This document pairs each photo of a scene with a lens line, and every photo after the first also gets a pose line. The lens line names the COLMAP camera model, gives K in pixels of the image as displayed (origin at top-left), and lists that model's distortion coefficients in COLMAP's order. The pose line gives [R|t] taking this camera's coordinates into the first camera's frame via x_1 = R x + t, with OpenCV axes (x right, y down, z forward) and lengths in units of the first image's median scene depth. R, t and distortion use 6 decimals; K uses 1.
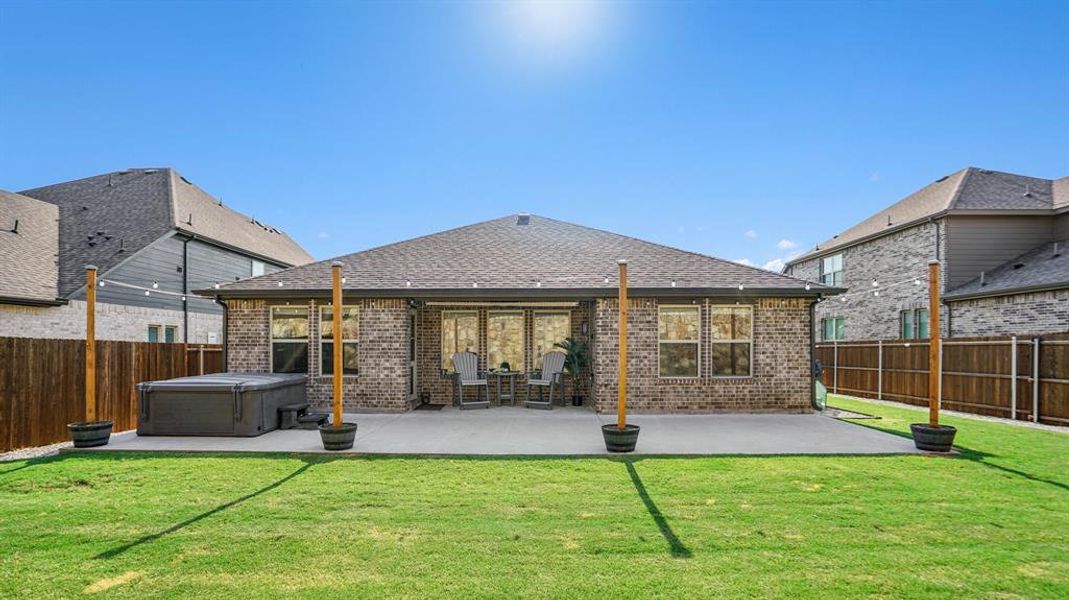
lens RADIAL K [[511.7, 0, 549.4], [0, 511.7, 343.1], [0, 0, 1]] dist [-0.041296, 0.000163]
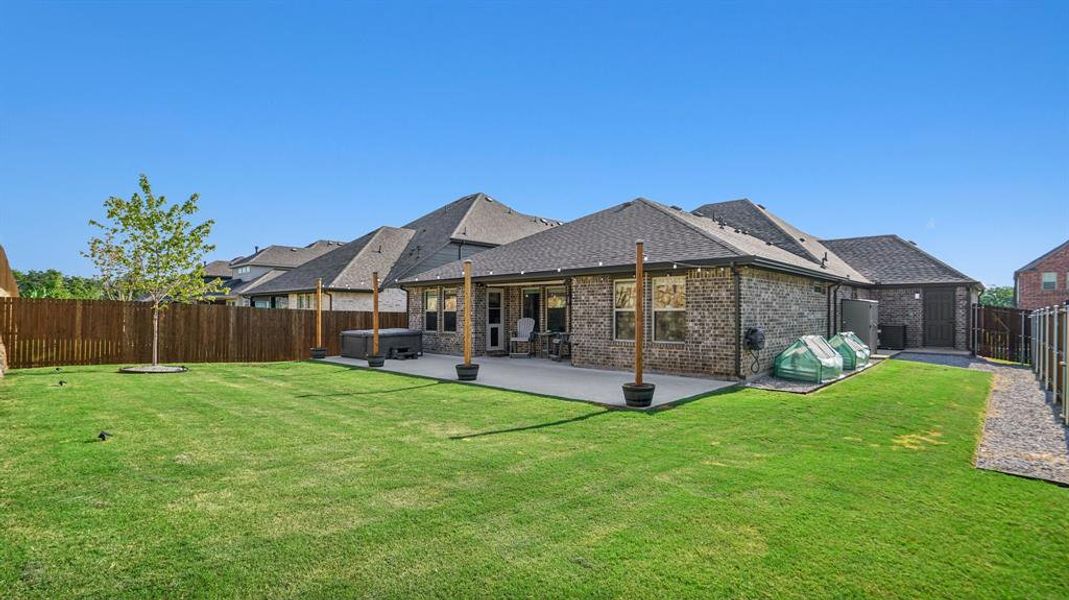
lens RADIAL K [[516.5, 0, 553.8], [0, 516.5, 297.1], [0, 0, 1]] dist [-0.048965, 0.000162]
pose [[0.741533, -0.019734, -0.670626, 0.934401], [0.003320, 0.999663, -0.025746, -0.002935], [0.670908, 0.016865, 0.741349, 0.001943]]
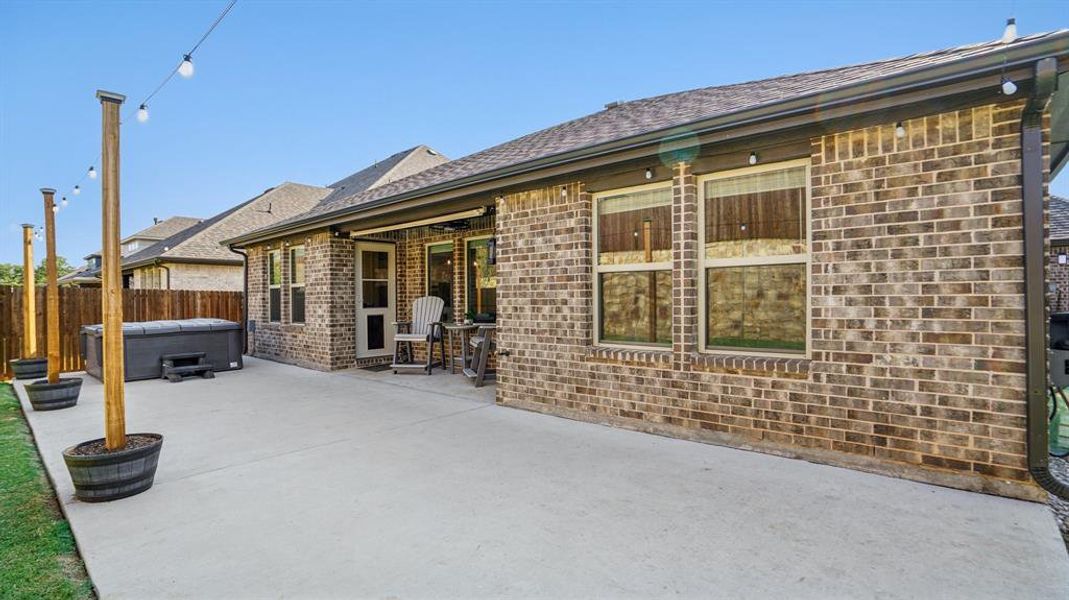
lens RADIAL K [[504.6, 0, 542.6], [0, 504.6, 299.0], [0, 0, 1]] dist [-0.069210, 0.034068]
pose [[0.756044, -0.005550, -0.654497, 0.491247], [0.013388, 0.999886, 0.006986, 0.020562], [0.654383, -0.014044, 0.756032, 0.615797]]
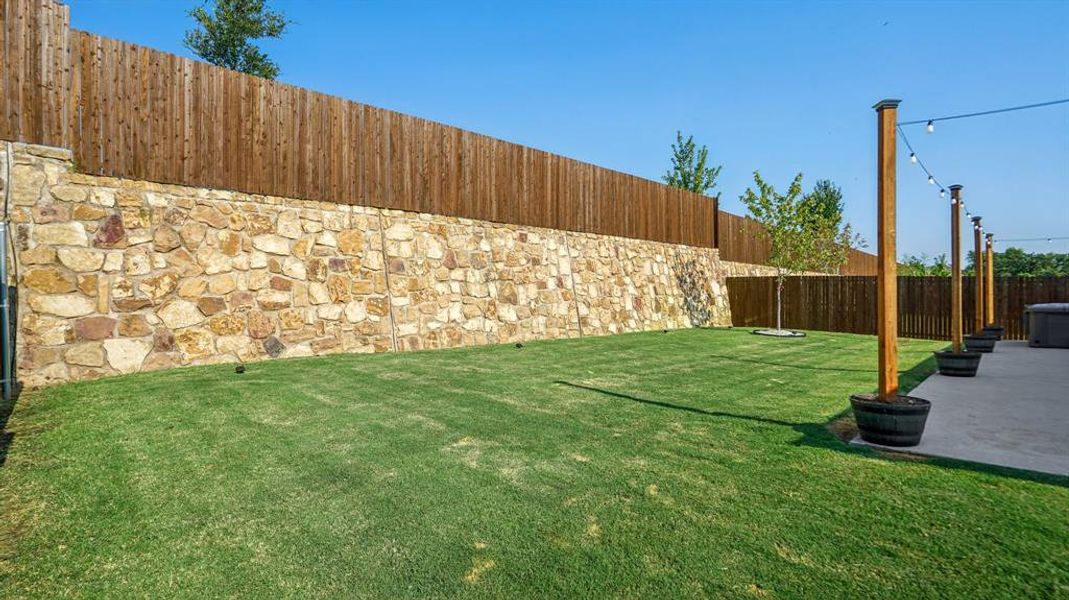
lens RADIAL K [[533.2, 0, 517.0], [0, 533.2, 299.7], [0, 0, 1]] dist [-0.027232, 0.000653]
pose [[-0.707071, 0.008786, -0.707088, 0.981778], [0.014860, 0.999887, -0.002435, 0.033398], [0.706986, -0.012229, -0.707122, 0.742824]]
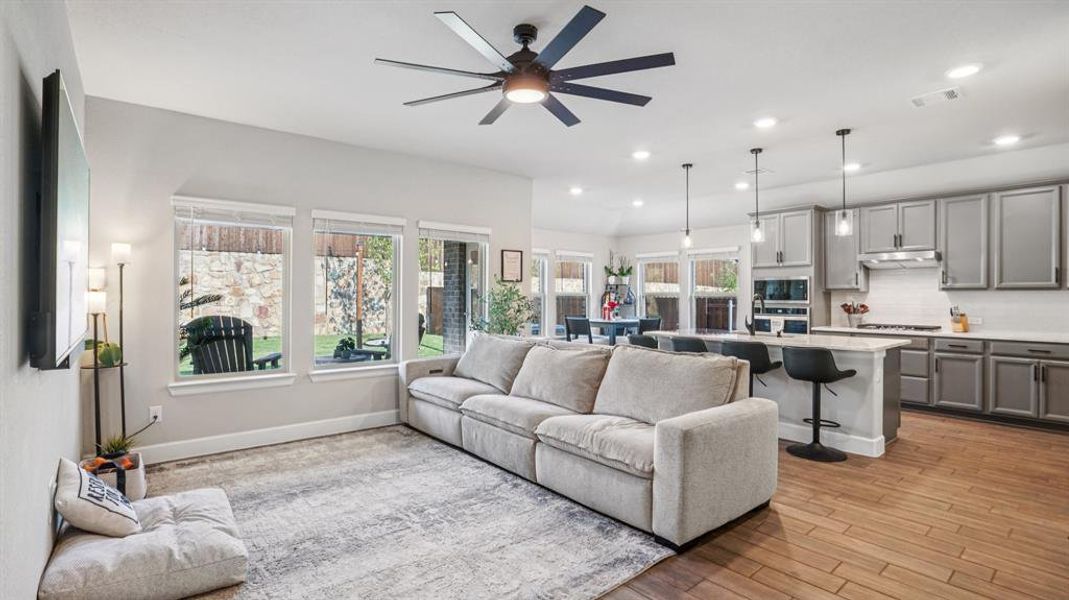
lens RADIAL K [[495.4, 0, 539.6], [0, 495.4, 293.2], [0, 0, 1]] dist [-0.062843, 0.024395]
pose [[-0.766470, -0.007642, -0.642235, 0.054135], [-0.001326, 0.999946, -0.010316, 0.002823], [0.642279, -0.007055, -0.766438, 1.620496]]
